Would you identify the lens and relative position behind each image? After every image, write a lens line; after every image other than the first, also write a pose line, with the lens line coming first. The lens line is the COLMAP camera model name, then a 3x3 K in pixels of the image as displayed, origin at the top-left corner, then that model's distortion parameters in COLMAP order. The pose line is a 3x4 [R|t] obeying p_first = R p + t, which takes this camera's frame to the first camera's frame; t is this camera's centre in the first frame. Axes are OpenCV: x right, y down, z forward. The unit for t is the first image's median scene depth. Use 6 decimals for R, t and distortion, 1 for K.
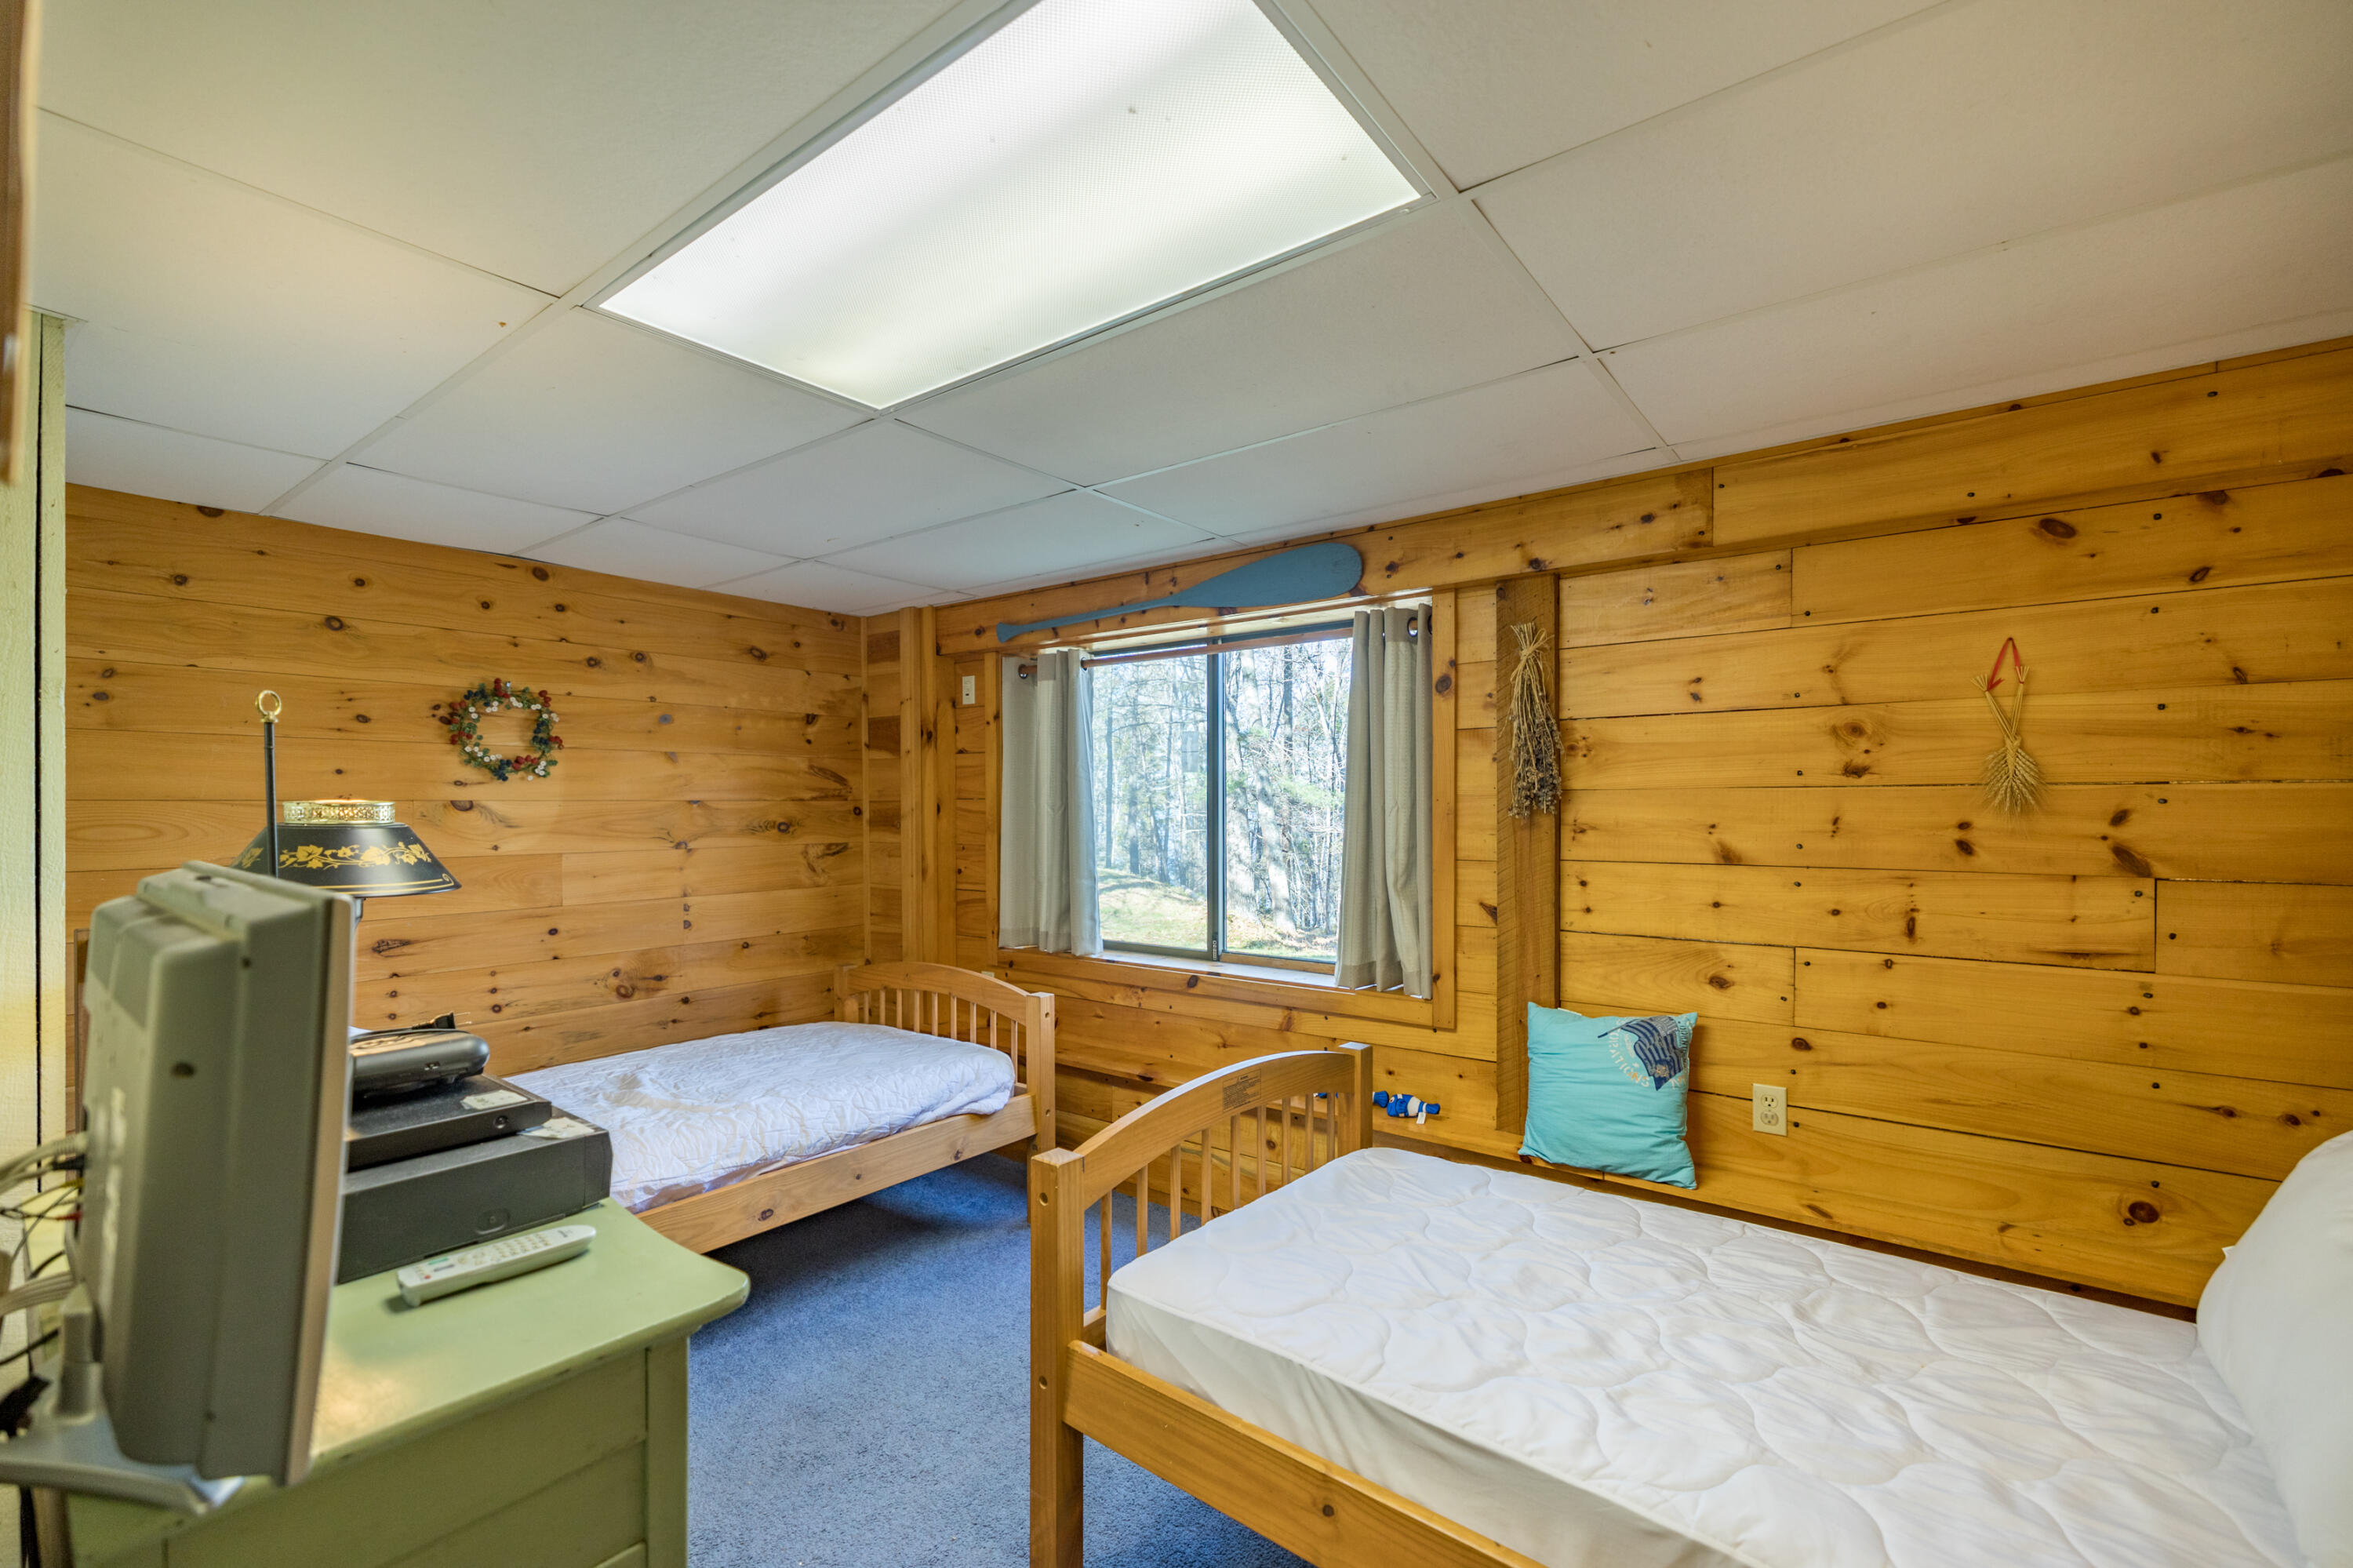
lens RADIAL K [[1031.7, 0, 1163.6], [0, 1031.7, 794.1], [0, 0, 1]] dist [0.000666, -0.000560]
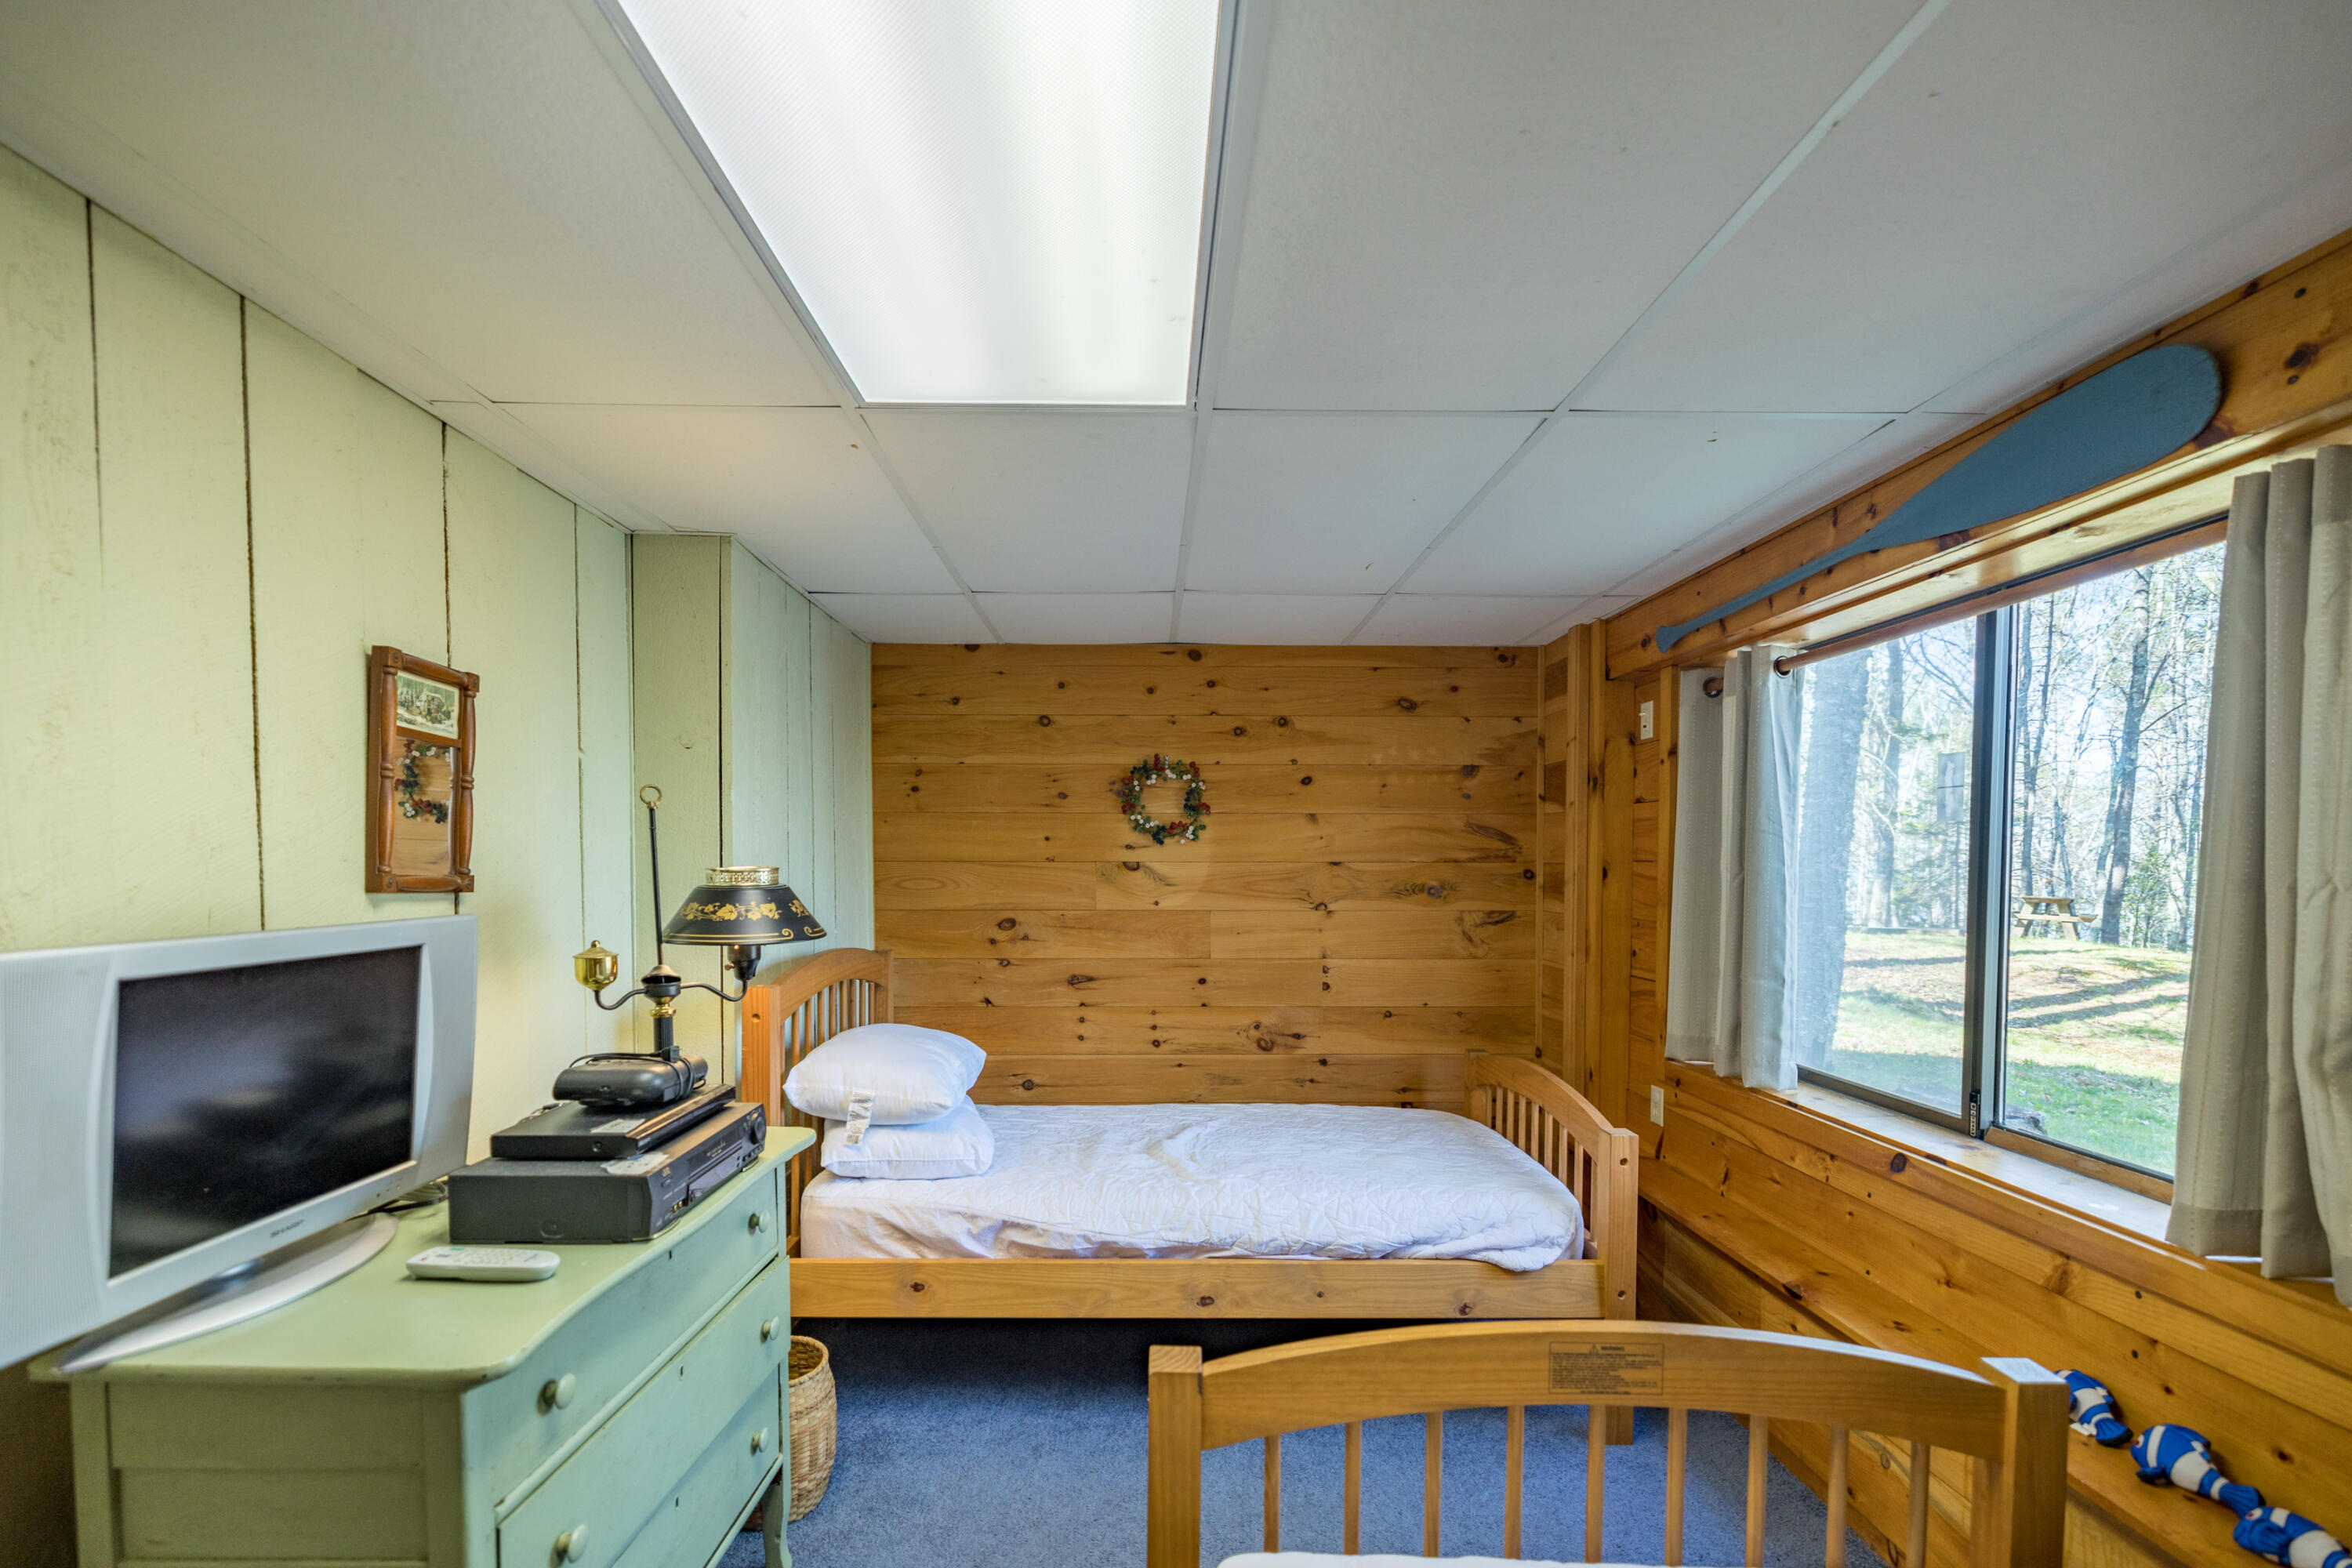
lens RADIAL K [[1031.2, 0, 1150.8], [0, 1031.2, 883.3], [0, 0, 1]] dist [0.000666, -0.000560]
pose [[0.616889, 0.022052, -0.786741, 0.232459], [0.003739, 0.999514, 0.030948, -0.004897], [0.787041, -0.022033, 0.616507, 0.276504]]
